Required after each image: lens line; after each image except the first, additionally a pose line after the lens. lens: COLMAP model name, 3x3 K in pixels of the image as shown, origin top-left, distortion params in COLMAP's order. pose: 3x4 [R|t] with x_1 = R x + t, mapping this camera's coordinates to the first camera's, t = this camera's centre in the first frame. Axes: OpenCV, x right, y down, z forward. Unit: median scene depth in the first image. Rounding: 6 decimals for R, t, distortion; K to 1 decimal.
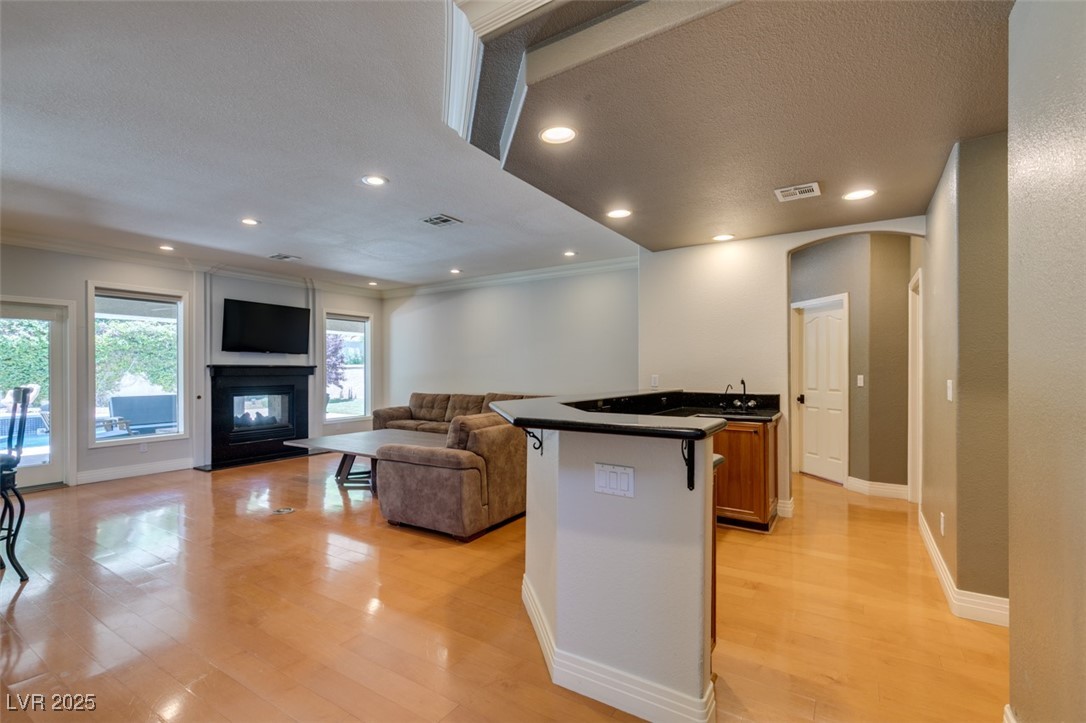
lens RADIAL K [[489.2, 0, 541.0], [0, 489.2, 369.1], [0, 0, 1]] dist [0.001141, -0.000571]
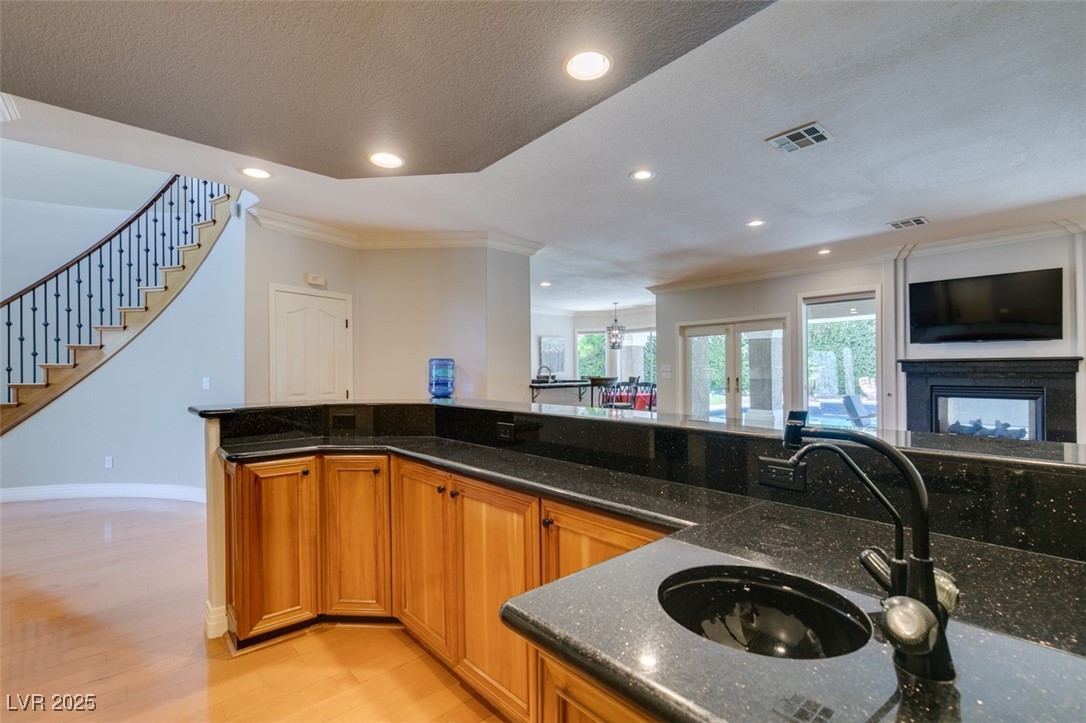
lens RADIAL K [[489.2, 0, 546.3], [0, 489.2, 366.5], [0, 0, 1]] dist [0.001141, -0.000571]
pose [[-0.256553, -0.000453, -0.966530, 0.364961], [0.013186, 0.999905, -0.003969, -0.001002], [0.966440, -0.013762, -0.256523, 0.596036]]
